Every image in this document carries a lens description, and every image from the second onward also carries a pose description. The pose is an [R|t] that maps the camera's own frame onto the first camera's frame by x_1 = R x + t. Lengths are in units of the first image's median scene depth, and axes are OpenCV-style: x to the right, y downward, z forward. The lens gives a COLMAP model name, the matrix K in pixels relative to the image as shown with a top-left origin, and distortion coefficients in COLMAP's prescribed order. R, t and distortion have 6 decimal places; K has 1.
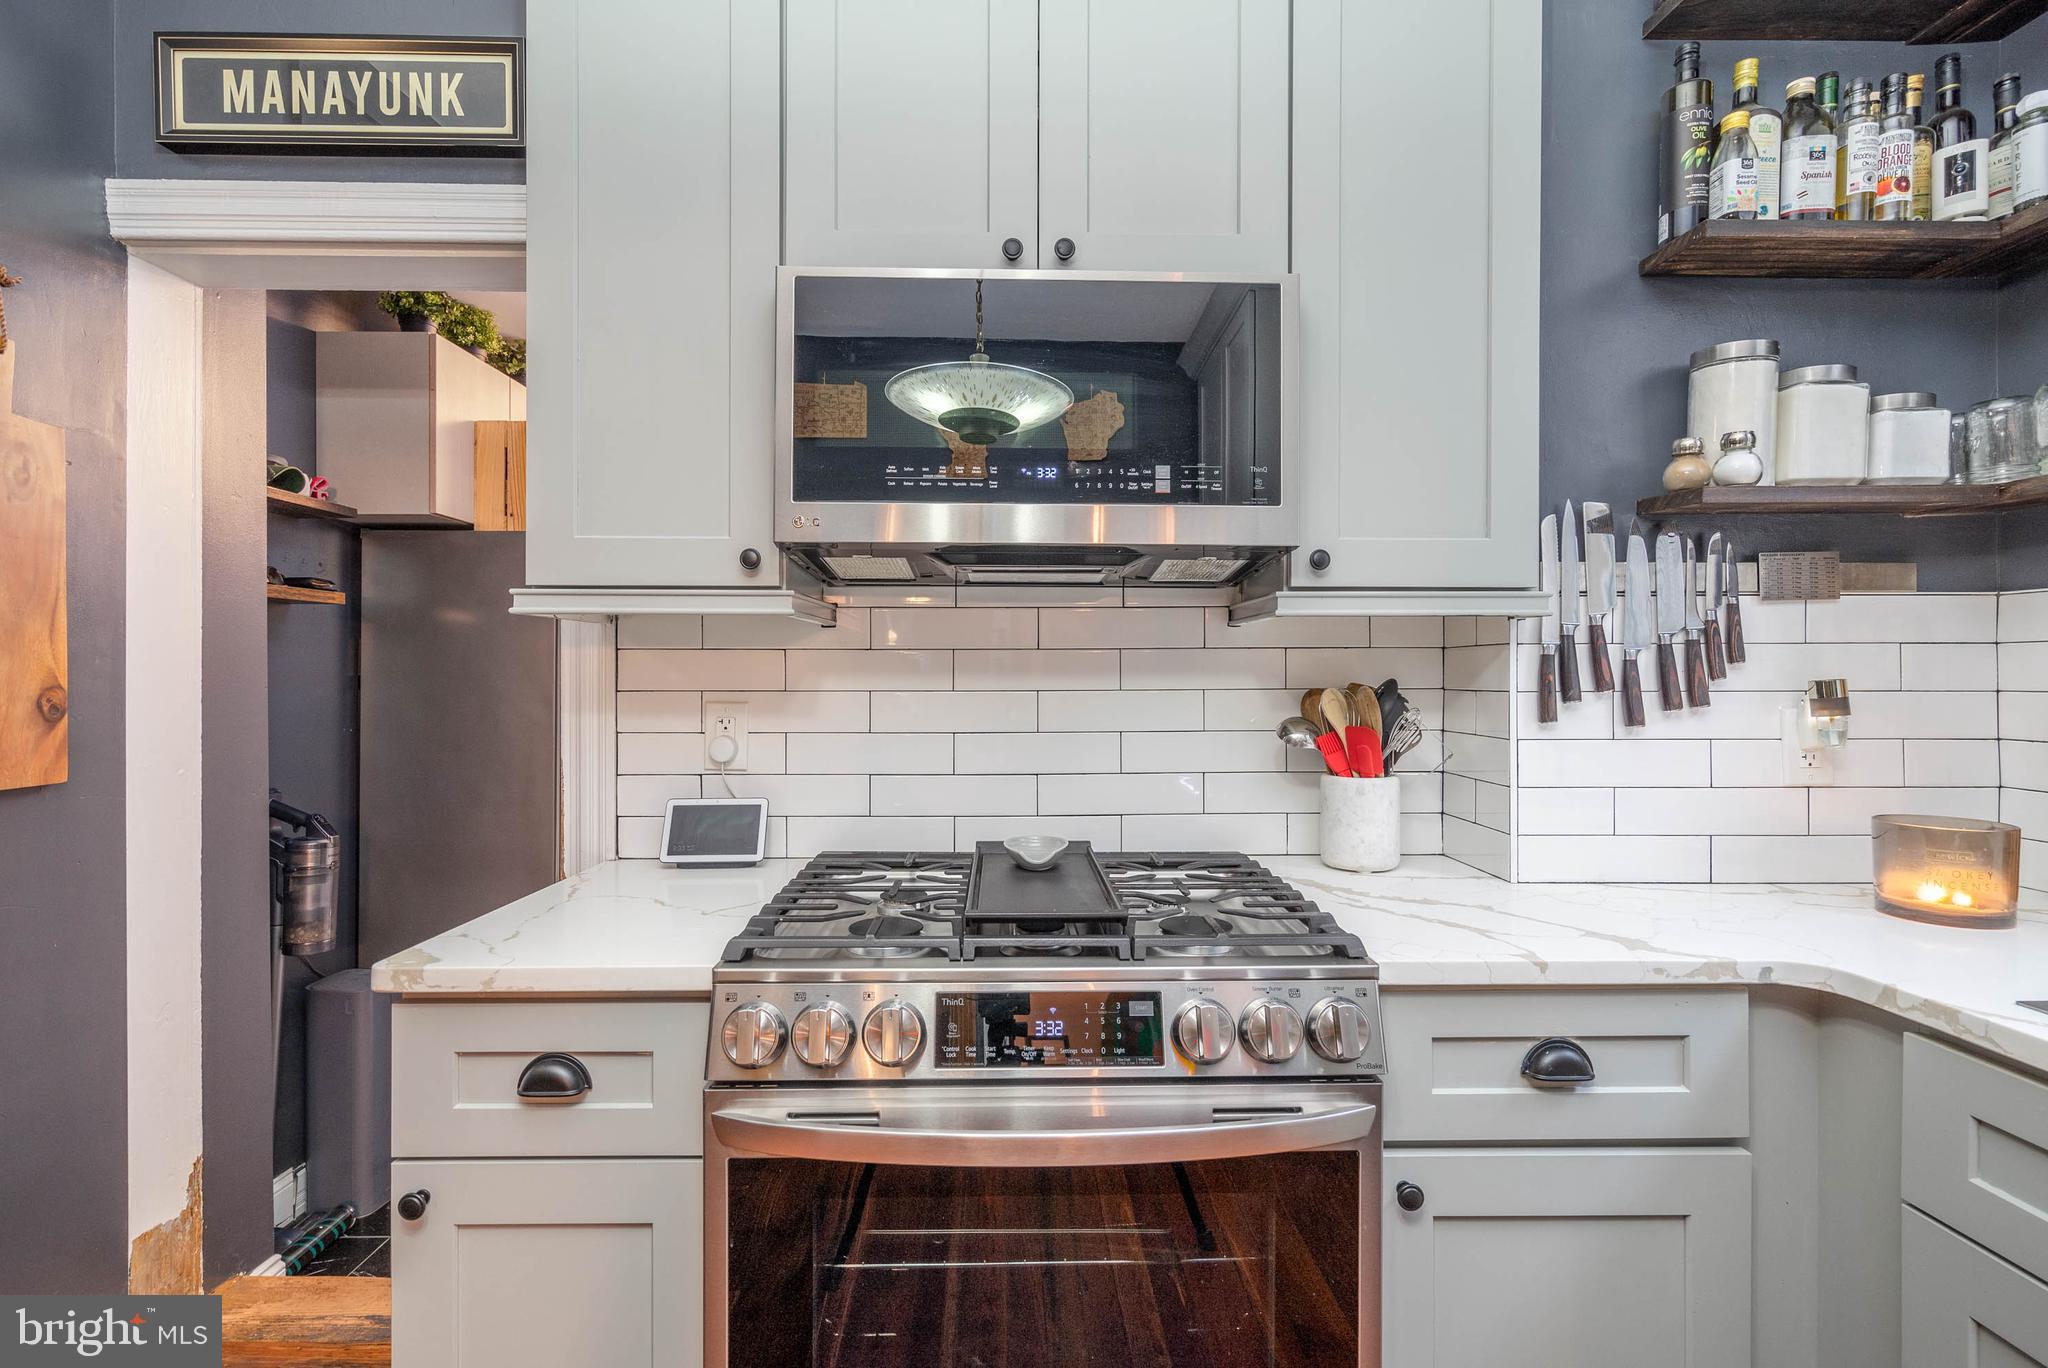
lens RADIAL K [[965.2, 0, 1032.0], [0, 965.2, 677.5], [0, 0, 1]] dist [-0.003116, -0.000034]
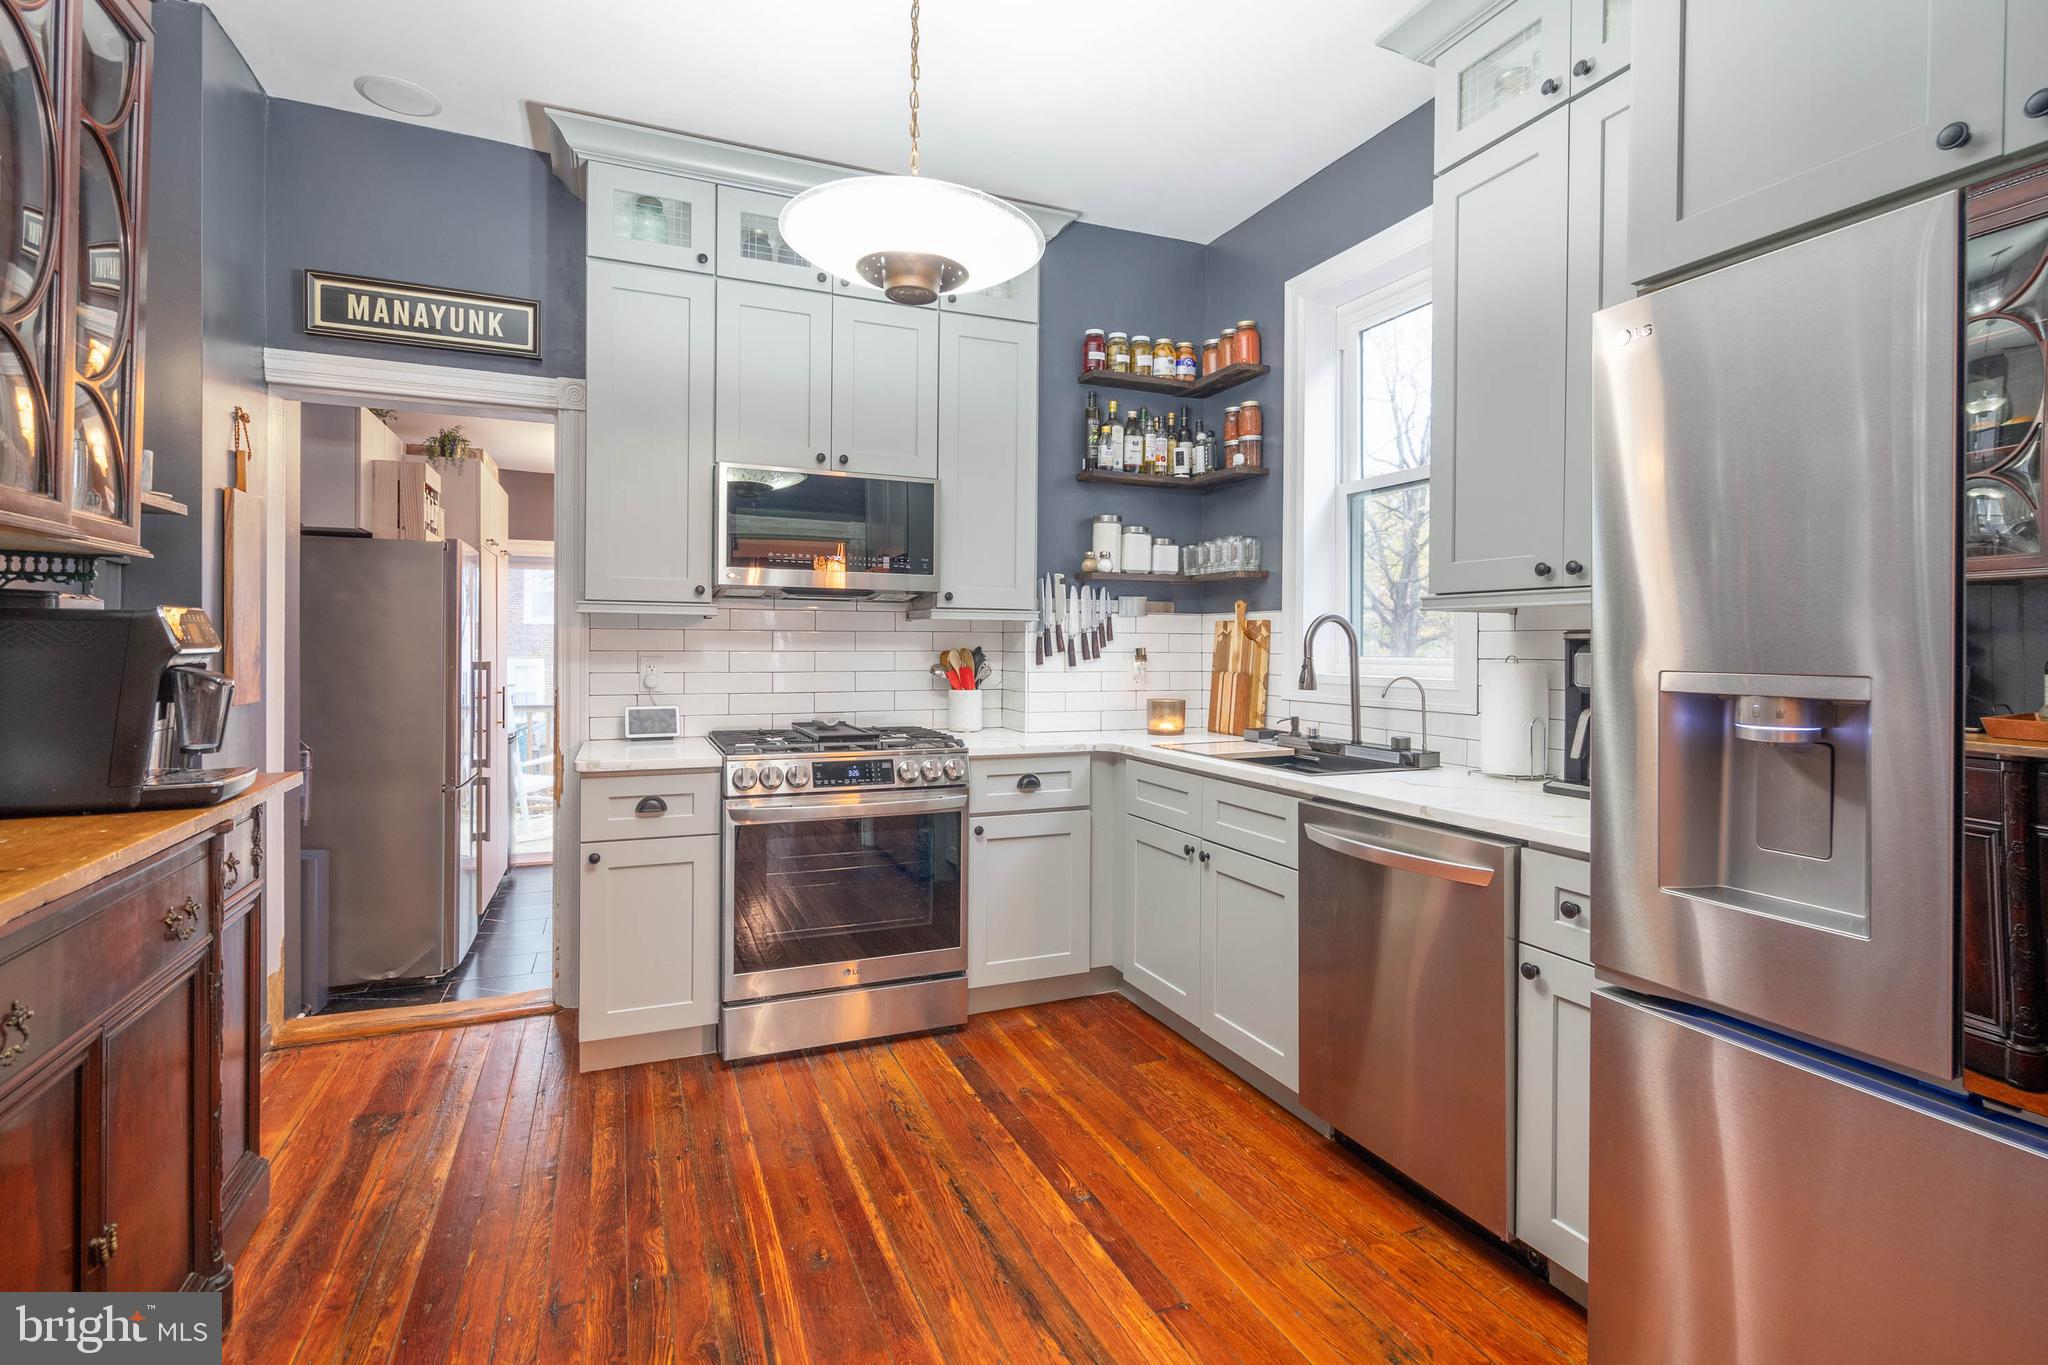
lens RADIAL K [[960.3, 0, 1029.3], [0, 960.3, 652.5], [0, 0, 1]] dist [-0.001161, -0.000045]
pose [[0.929323, 0.003650, 0.369250, -0.381136], [-0.006967, 0.999946, 0.007649, -0.002700], [-0.369202, -0.009681, 0.929299, -1.241387]]
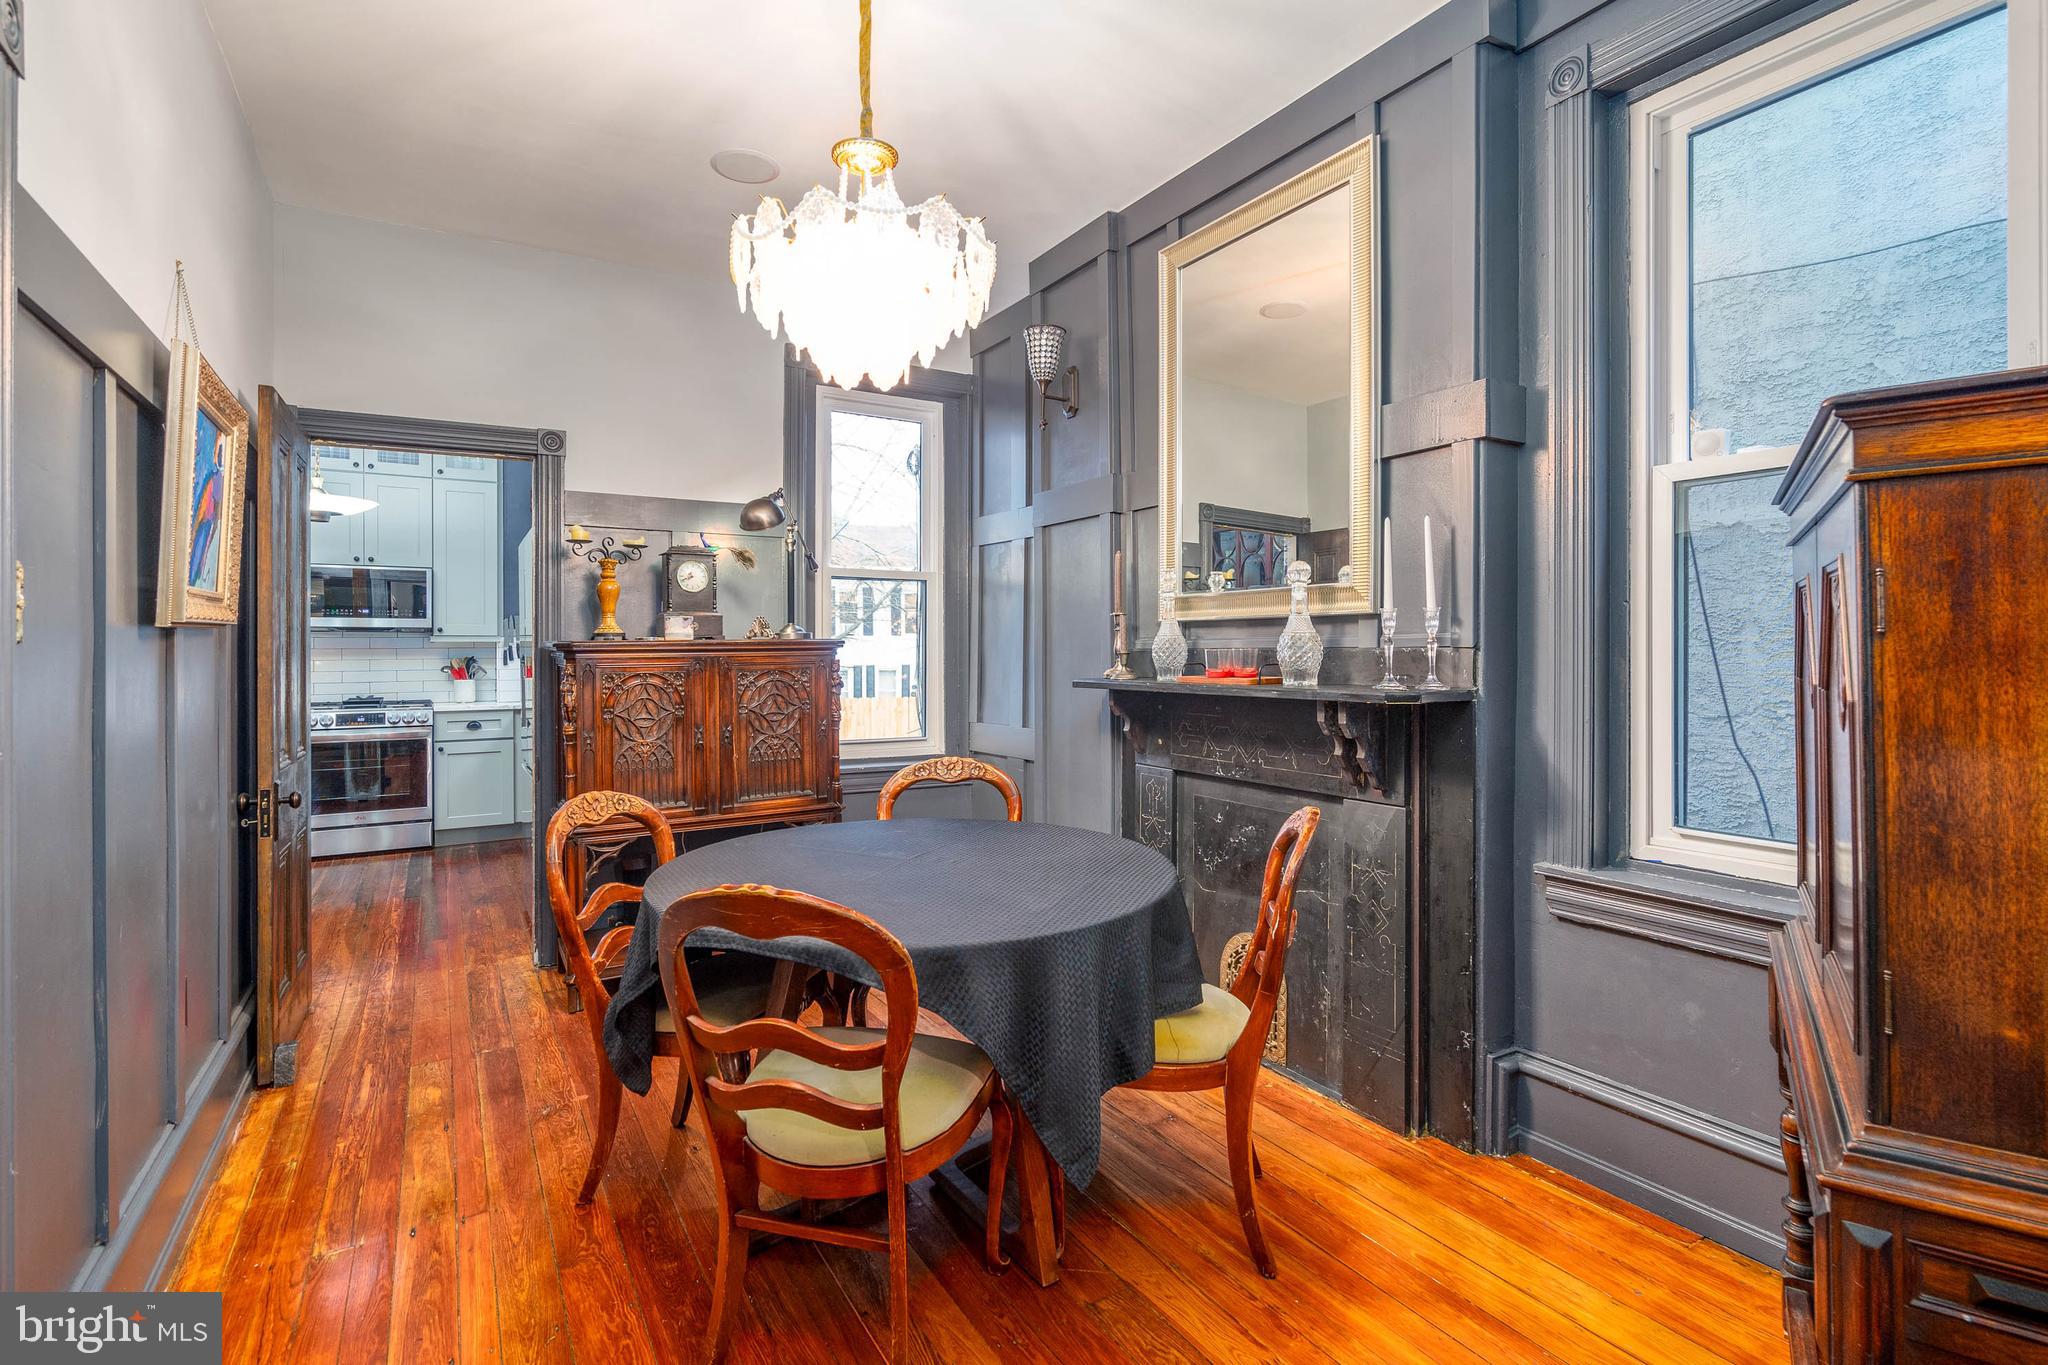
lens RADIAL K [[960.3, 0, 1029.3], [0, 960.3, 652.5], [0, 0, 1]] dist [-0.001161, -0.000045]
pose [[0.862589, -0.005017, 0.505881, 0.390115], [0.005159, 0.999986, 0.001121, -0.006157], [-0.505880, 0.001643, 0.862603, -4.125528]]
